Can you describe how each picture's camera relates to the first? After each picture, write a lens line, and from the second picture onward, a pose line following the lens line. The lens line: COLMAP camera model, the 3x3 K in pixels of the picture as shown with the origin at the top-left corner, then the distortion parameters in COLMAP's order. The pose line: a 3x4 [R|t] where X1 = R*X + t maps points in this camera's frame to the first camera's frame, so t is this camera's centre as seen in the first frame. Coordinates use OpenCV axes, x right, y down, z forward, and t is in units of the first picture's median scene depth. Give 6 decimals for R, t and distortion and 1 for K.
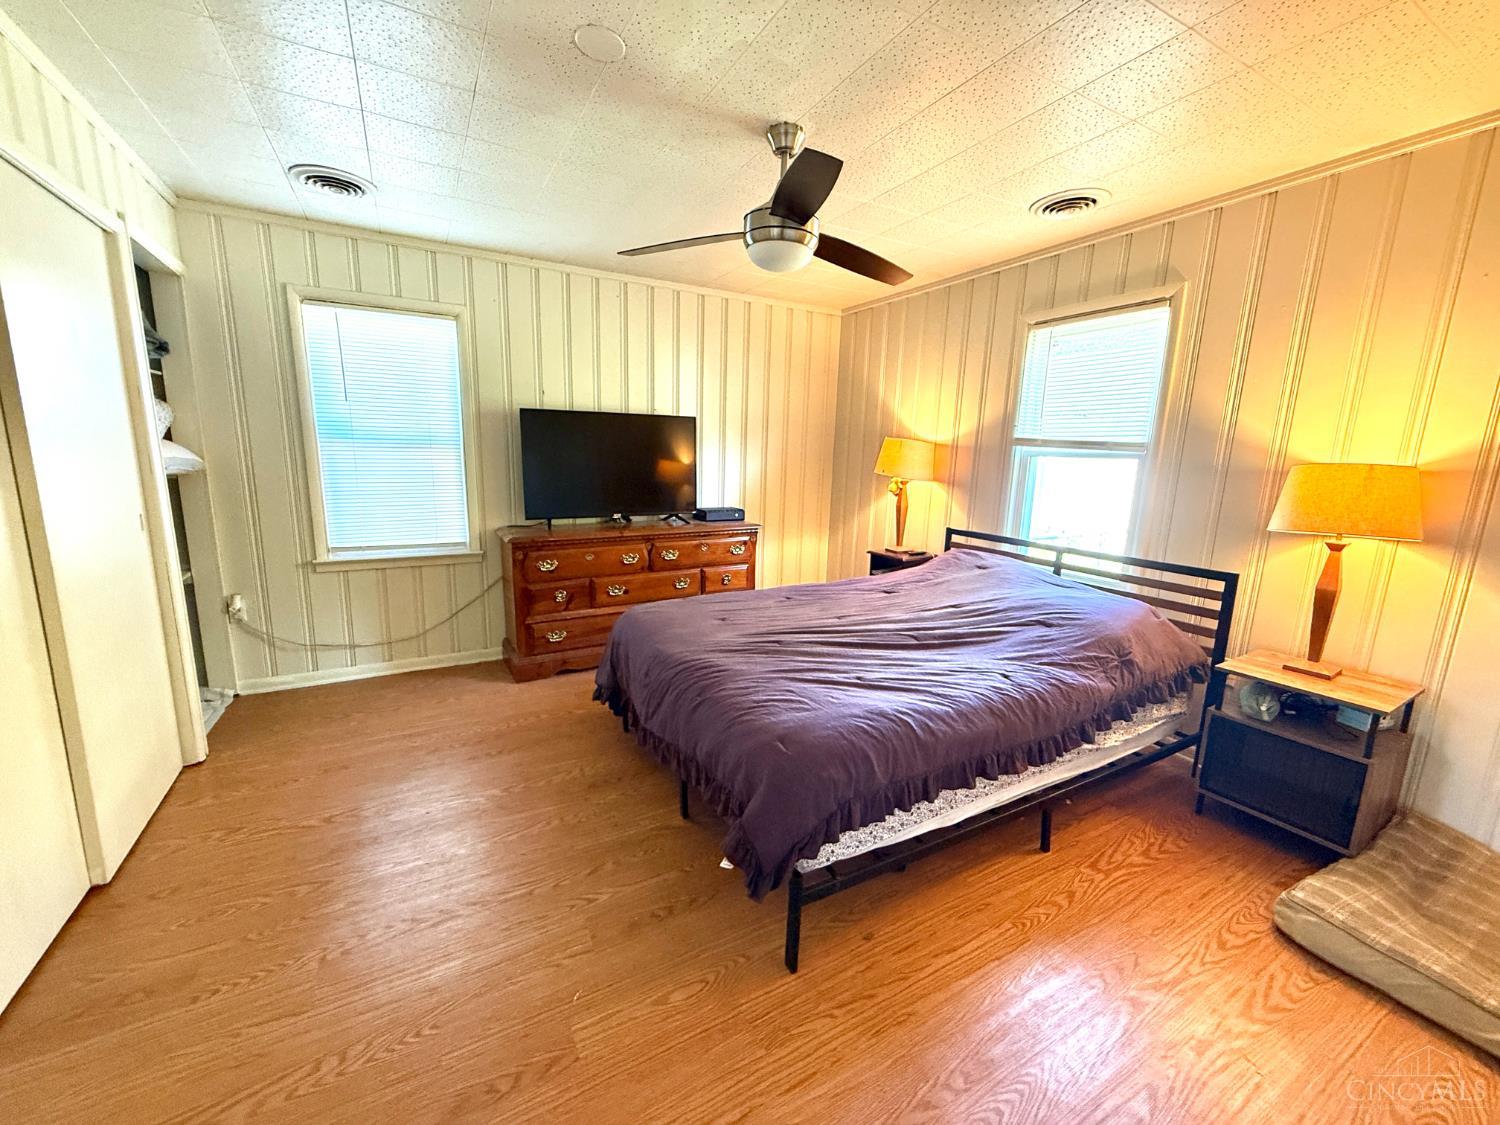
lens RADIAL K [[597.9, 0, 748.3], [0, 597.9, 562.1], [0, 0, 1]] dist [0.000746, 0.000350]
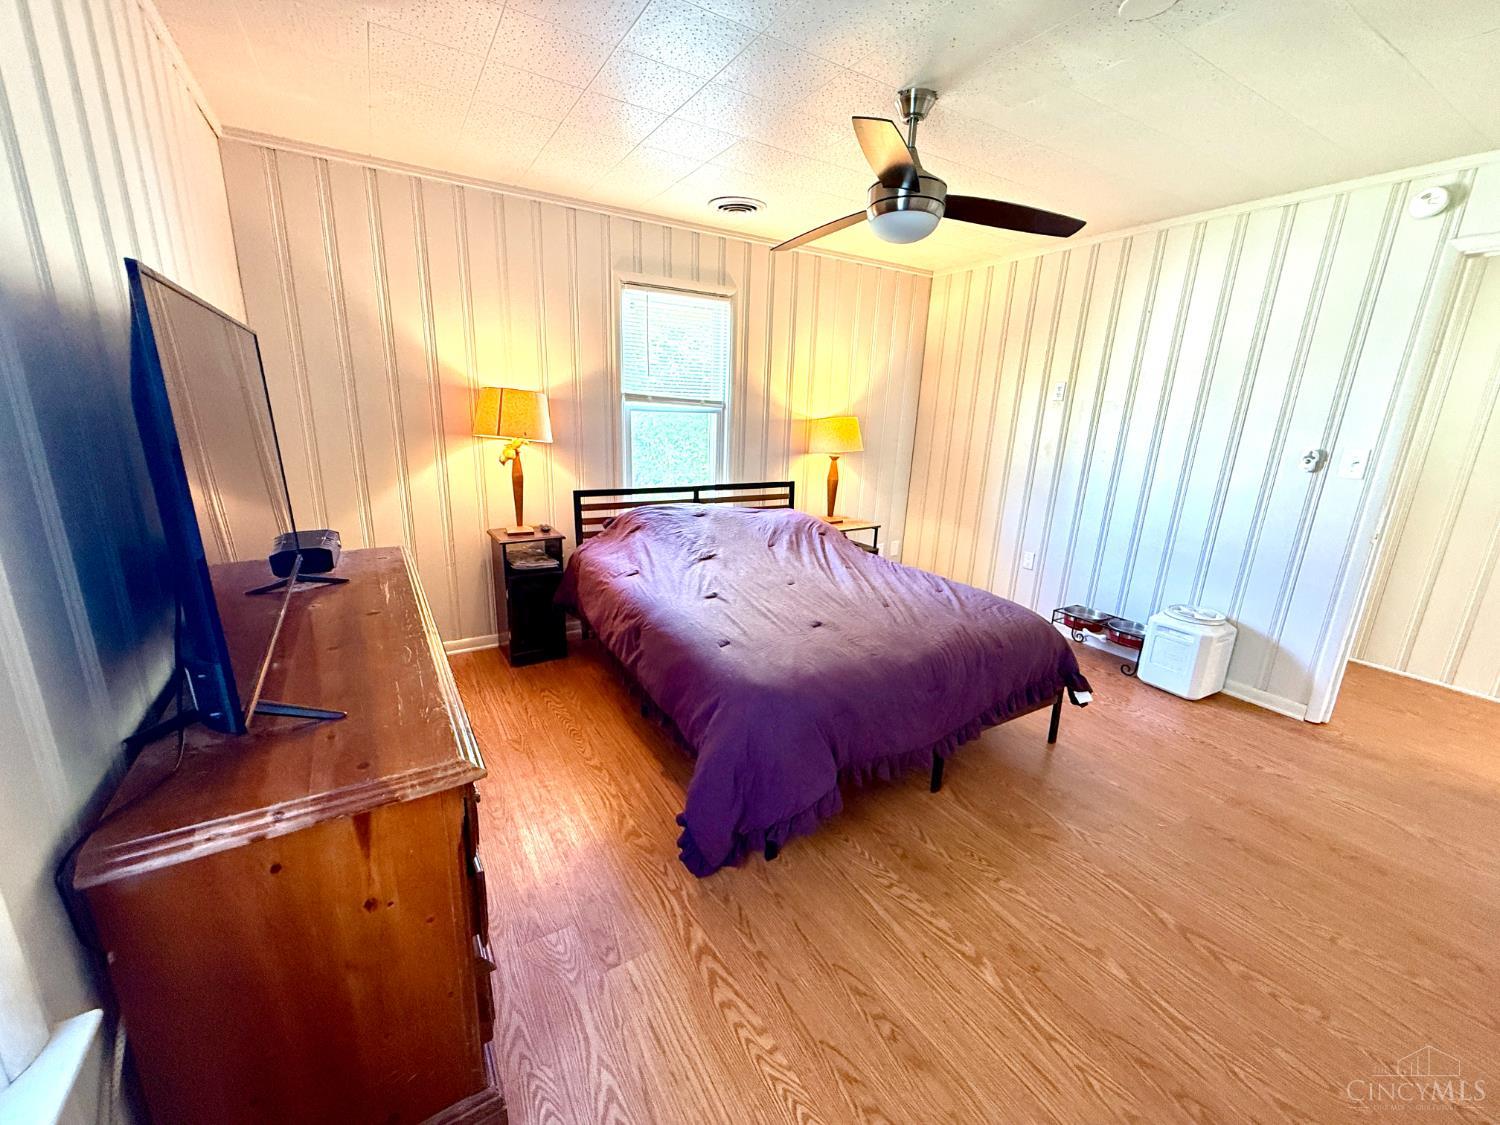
lens RADIAL K [[597.9, 0, 748.3], [0, 597.9, 562.1], [0, 0, 1]] dist [0.000746, 0.000350]
pose [[-0.024239, -0.247092, 0.968689, -0.732679], [0.171921, 0.953507, 0.247521, -0.169018], [-0.984812, 0.172538, 0.019368, 0.936781]]
